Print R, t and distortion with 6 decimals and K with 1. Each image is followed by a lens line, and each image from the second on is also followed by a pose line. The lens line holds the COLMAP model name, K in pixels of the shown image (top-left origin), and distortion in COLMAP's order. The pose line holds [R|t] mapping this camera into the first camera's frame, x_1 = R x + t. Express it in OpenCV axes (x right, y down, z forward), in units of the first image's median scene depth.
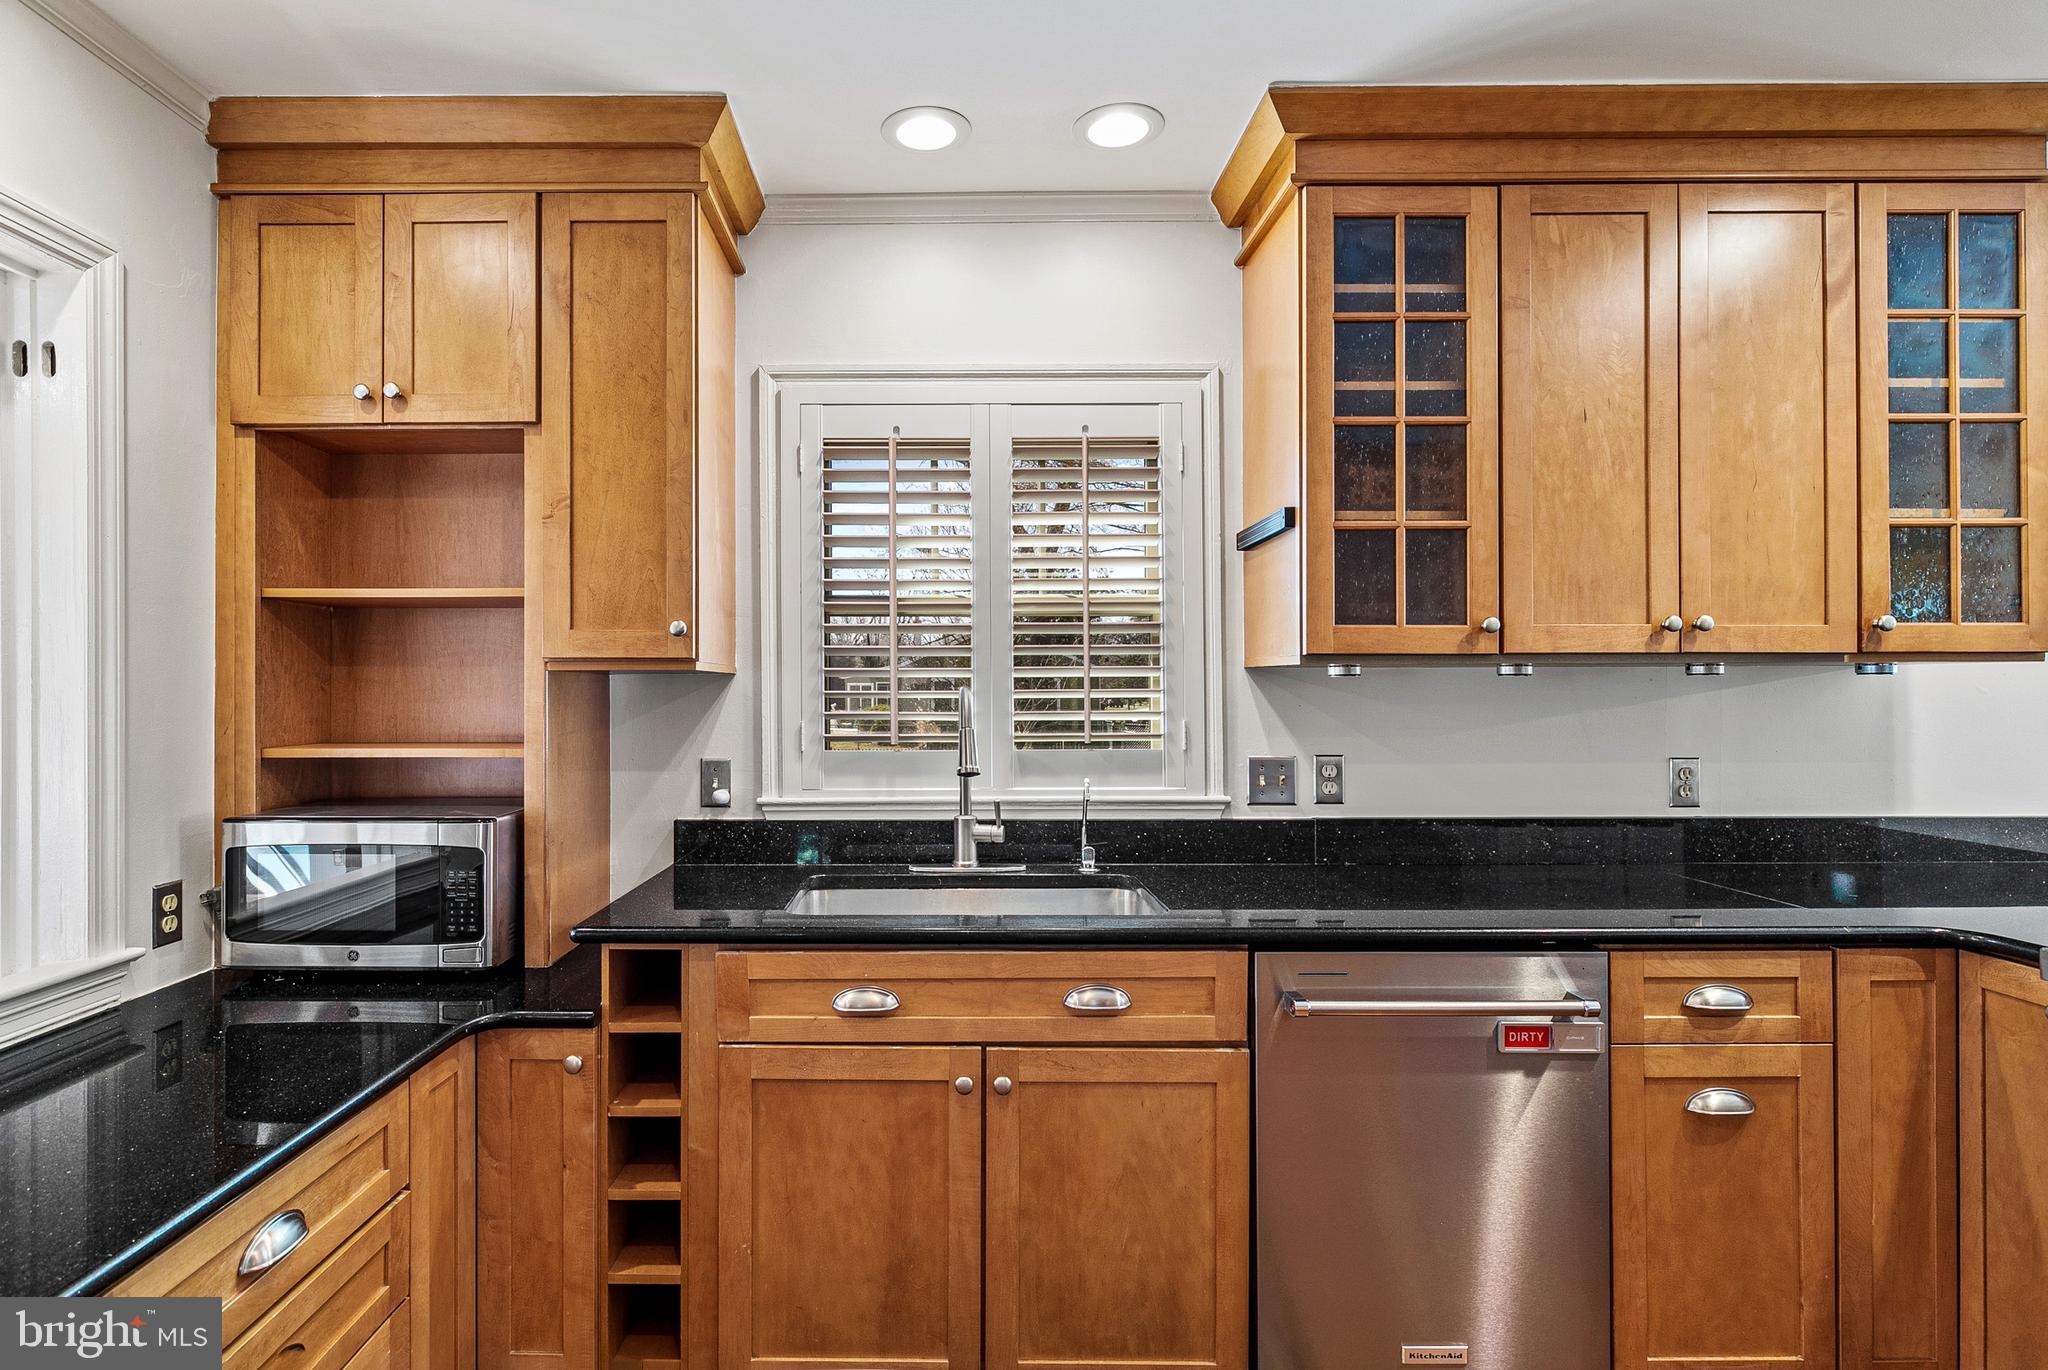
lens RADIAL K [[1070.9, 0, 1022.1], [0, 1070.9, 692.1], [0, 0, 1]] dist [-0.001950, -0.001317]
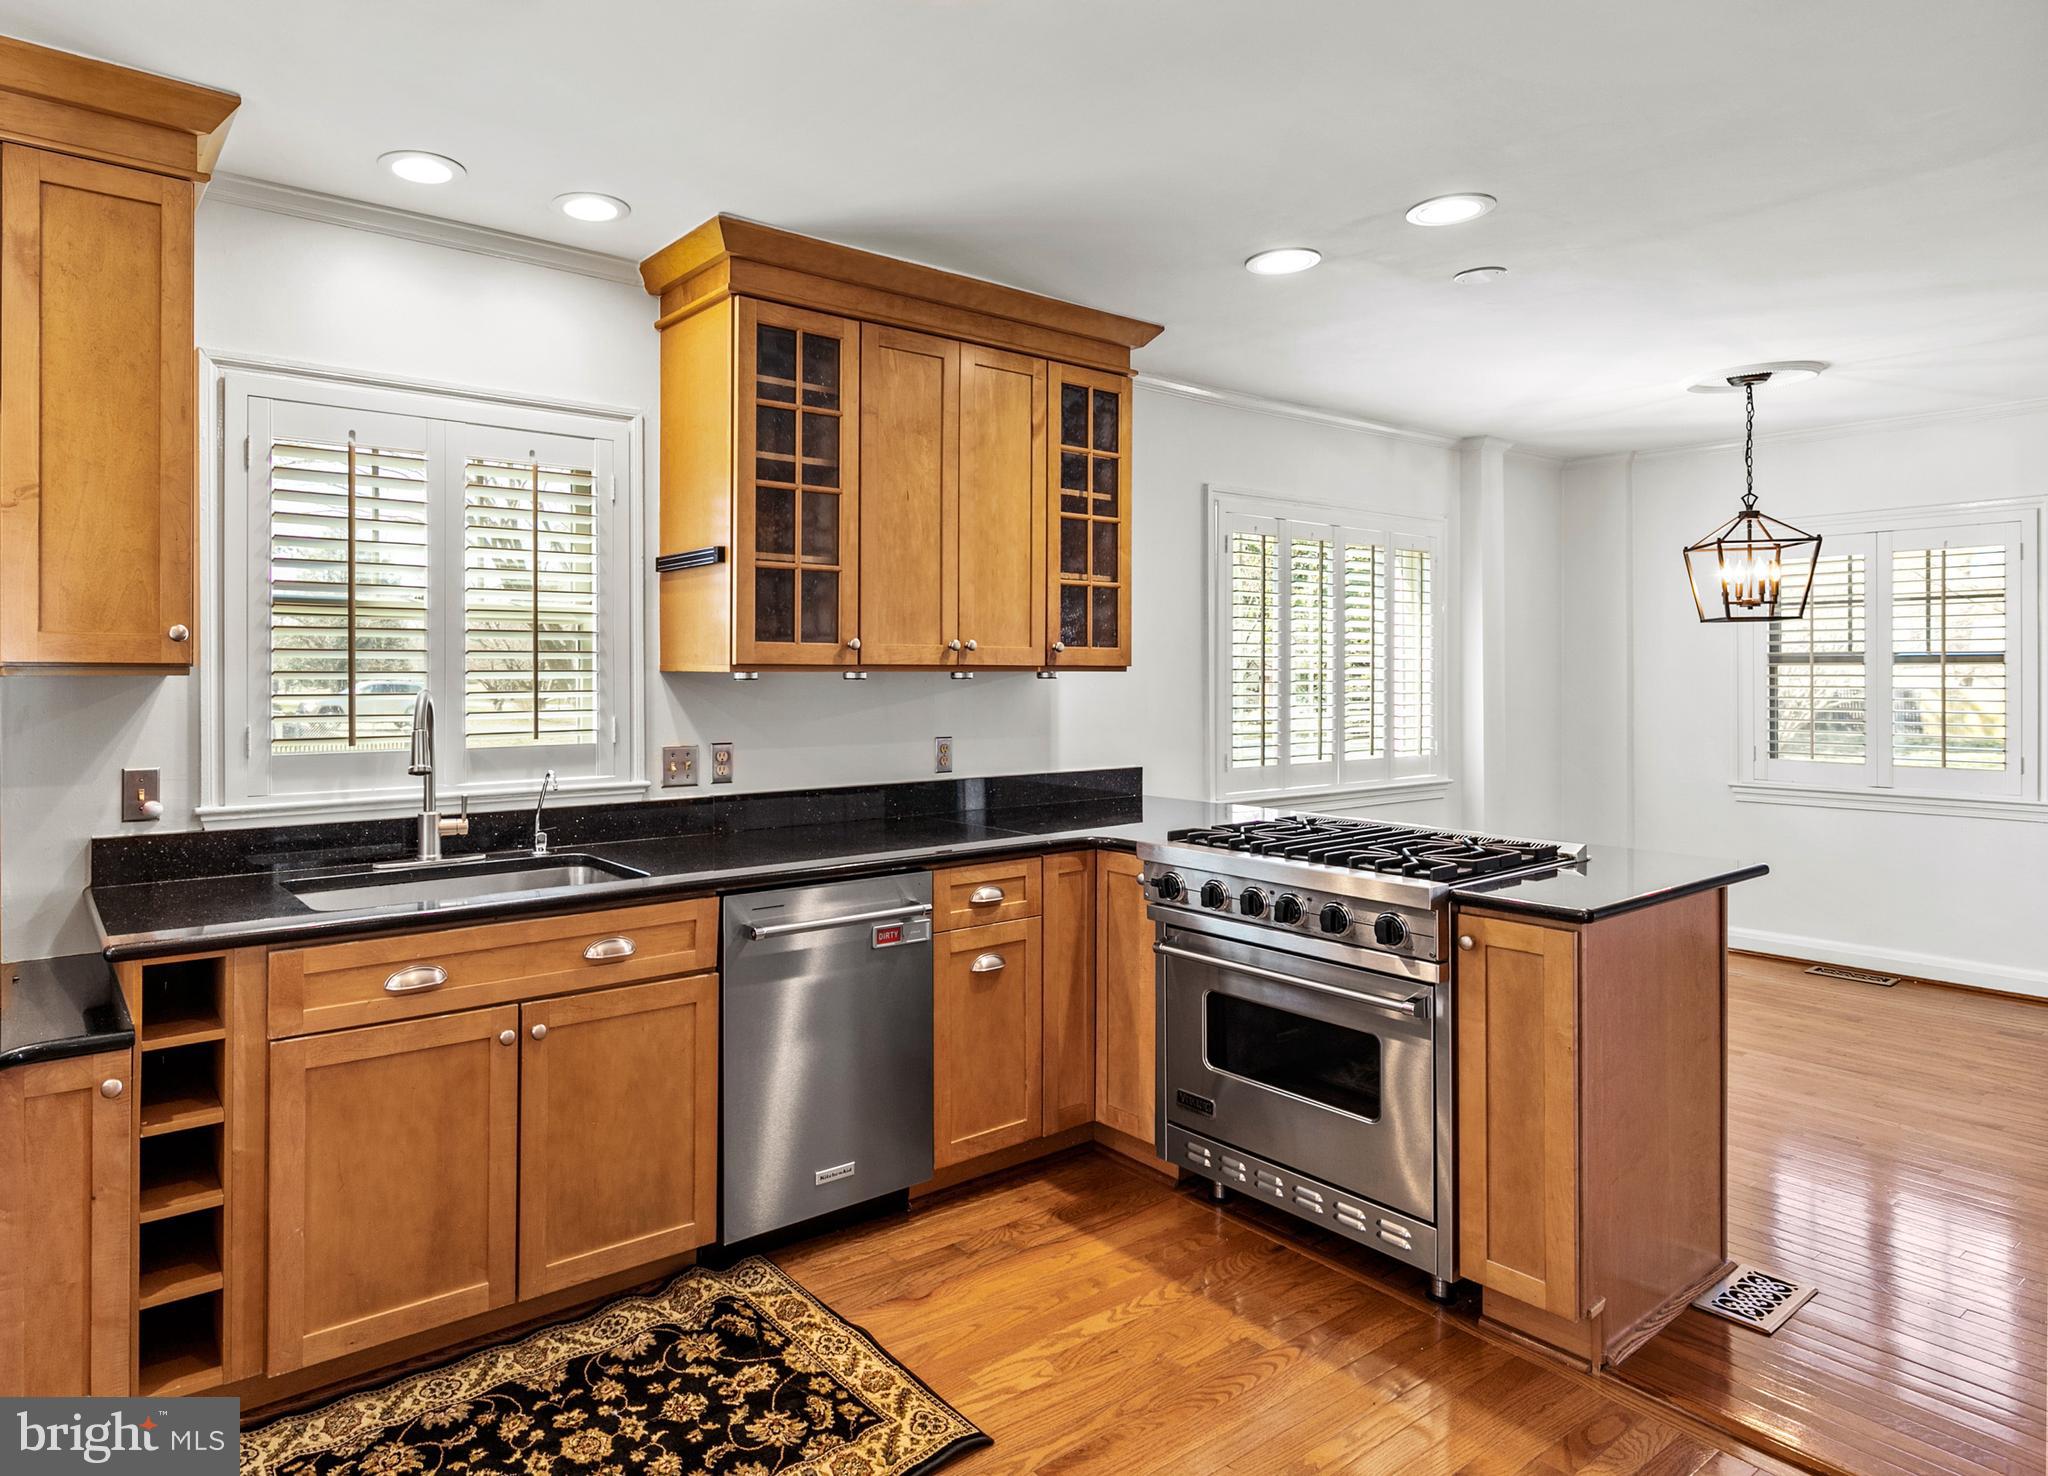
lens RADIAL K [[1359.4, 0, 1021.8], [0, 1359.4, 664.0], [0, 0, 1]] dist [0.003959, -0.000390]
pose [[0.726459, 0.008476, 0.687158, -0.606904], [-0.009480, 0.999952, -0.002313, -0.035912], [-0.687145, -0.004834, 0.726505, -0.411597]]
